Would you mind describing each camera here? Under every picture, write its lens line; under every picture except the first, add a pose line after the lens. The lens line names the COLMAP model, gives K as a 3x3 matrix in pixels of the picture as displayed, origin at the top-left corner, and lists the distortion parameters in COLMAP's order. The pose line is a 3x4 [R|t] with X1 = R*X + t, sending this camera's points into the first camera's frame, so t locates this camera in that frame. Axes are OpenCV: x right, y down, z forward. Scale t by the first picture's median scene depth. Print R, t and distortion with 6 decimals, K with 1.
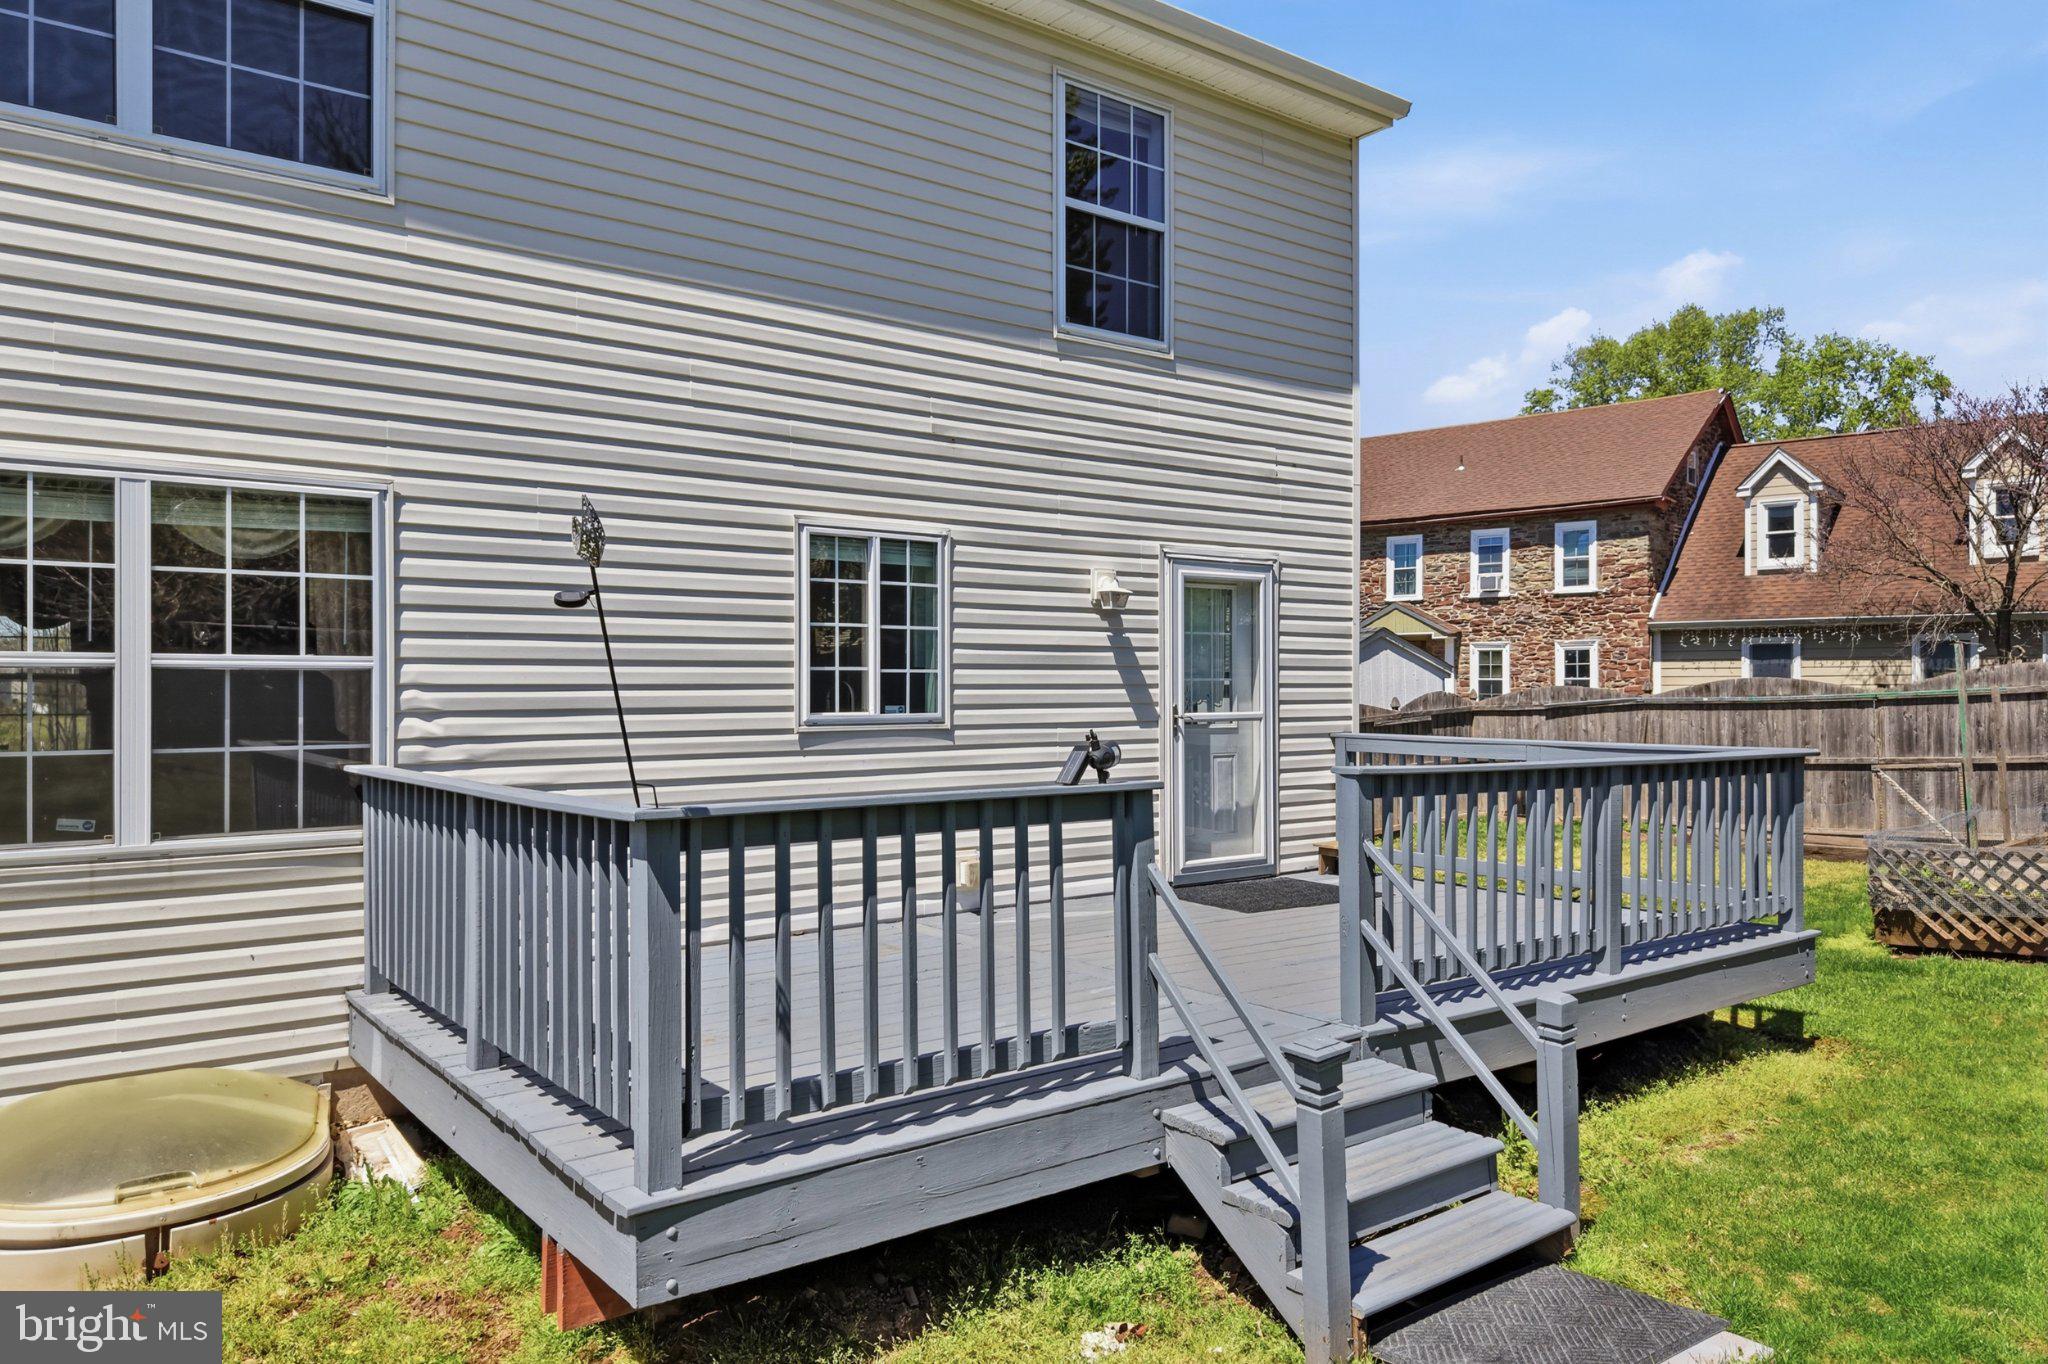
lens RADIAL K [[1360.9, 0, 1036.3], [0, 1360.9, 695.1], [0, 0, 1]] dist [0.000255, -0.022530]
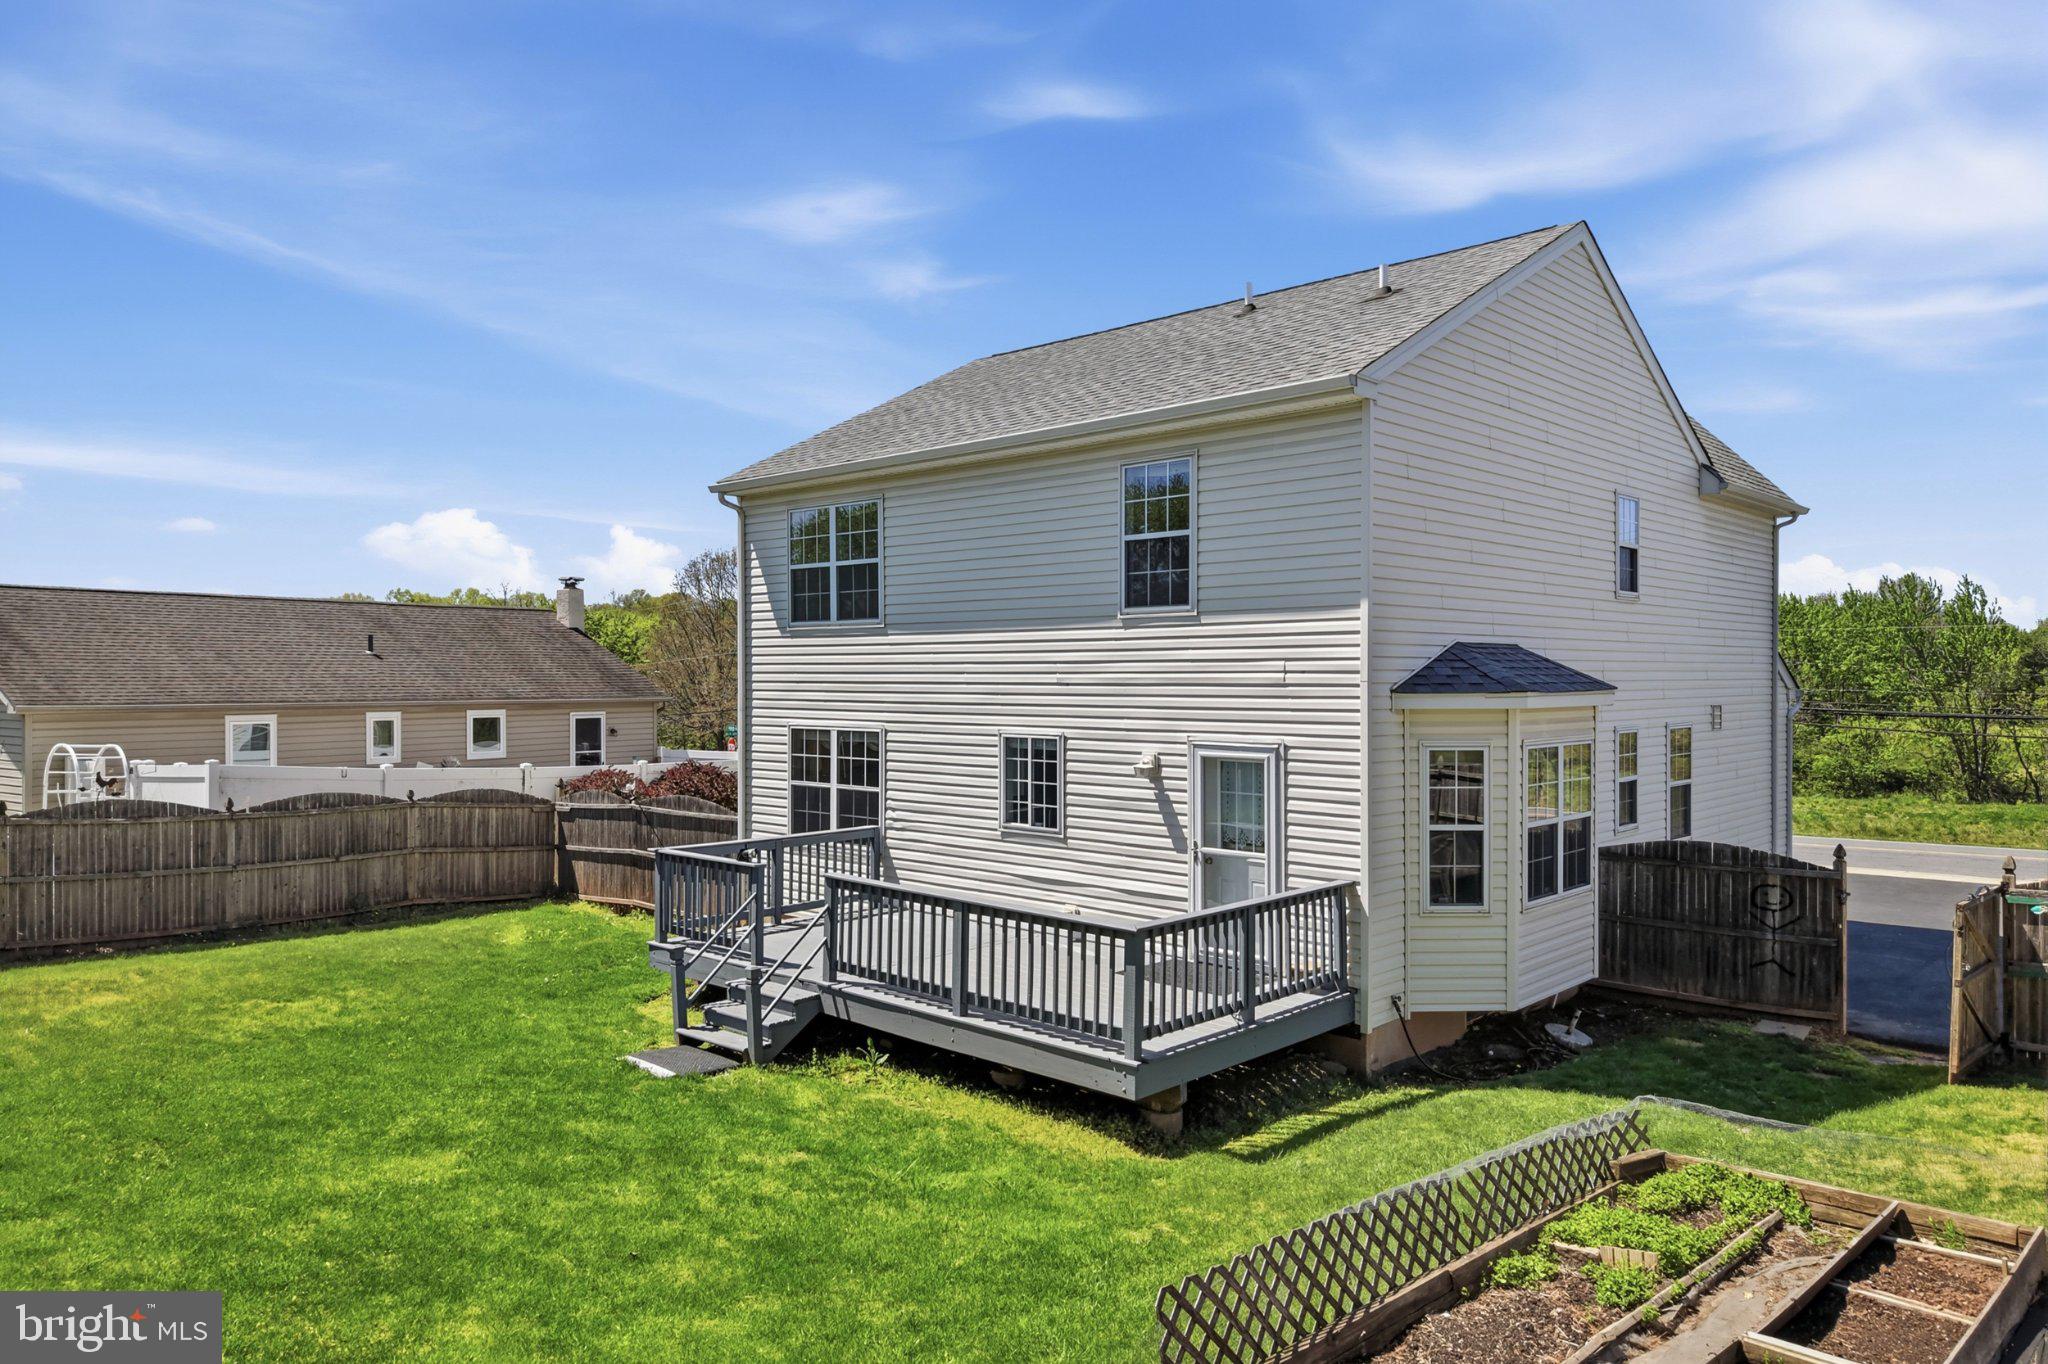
lens RADIAL K [[1360.9, 0, 1028.3], [0, 1360.9, 663.1], [0, 0, 1]] dist [0.000255, -0.022530]
pose [[0.152476, -0.012146, -0.988233, 1.781354], [-0.011806, 0.999831, -0.014110, -0.189443], [0.988237, 0.013819, 0.152306, 0.655513]]
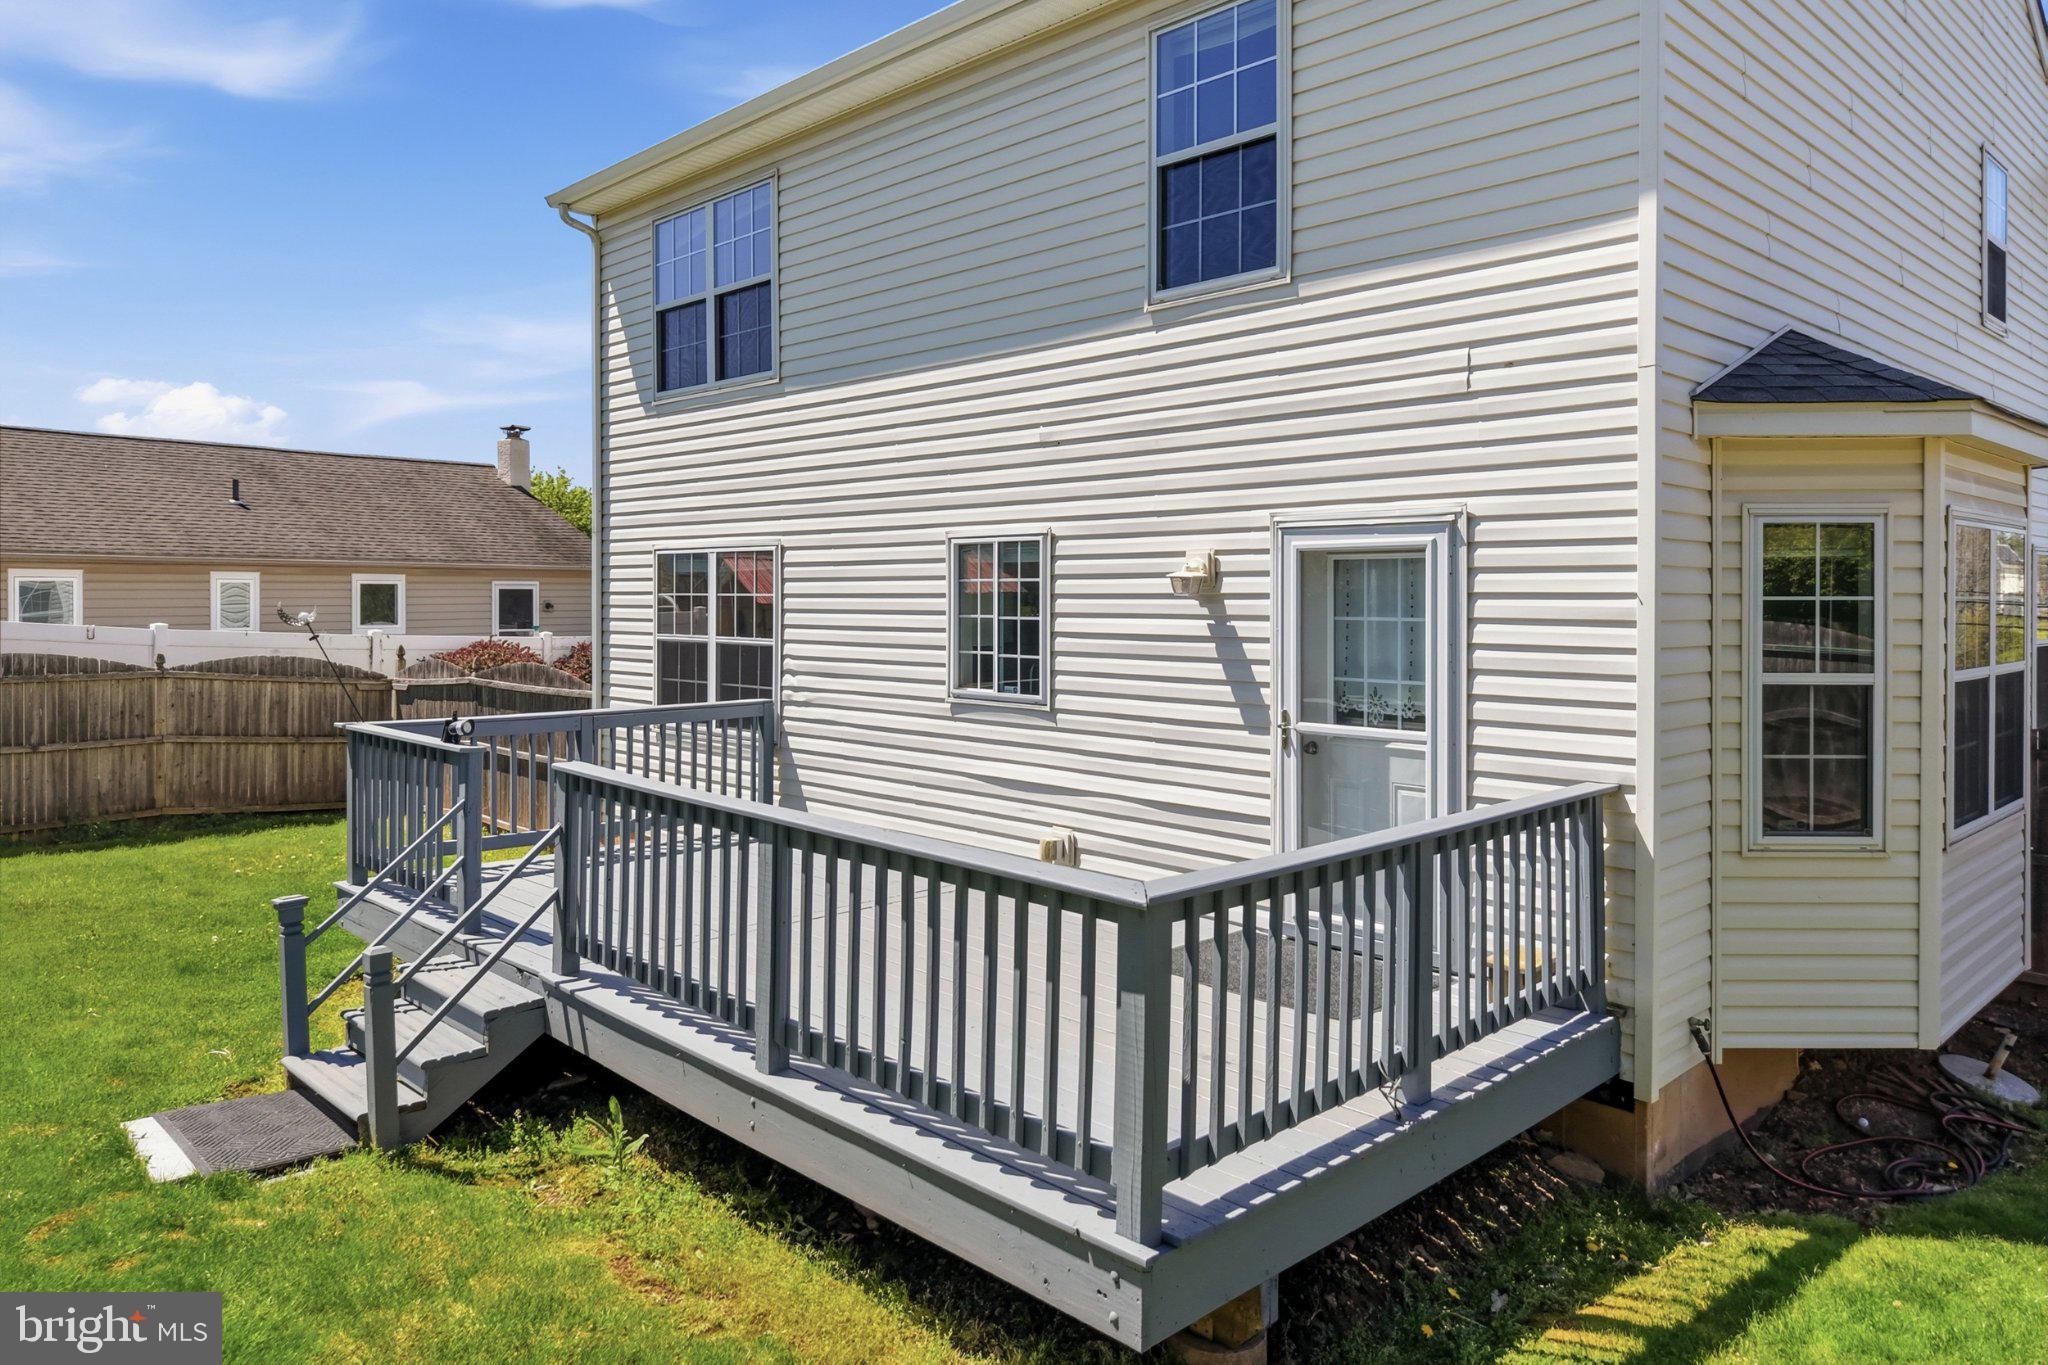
lens RADIAL K [[1360.9, 0, 1032.1], [0, 1360.9, 607.7], [0, 0, 1]] dist [0.000255, -0.022530]
pose [[0.108372, 0.007709, -0.994080, 1.002463], [-0.013683, 0.999887, 0.006262, -0.063740], [0.994016, 0.012923, 0.108466, 0.860026]]
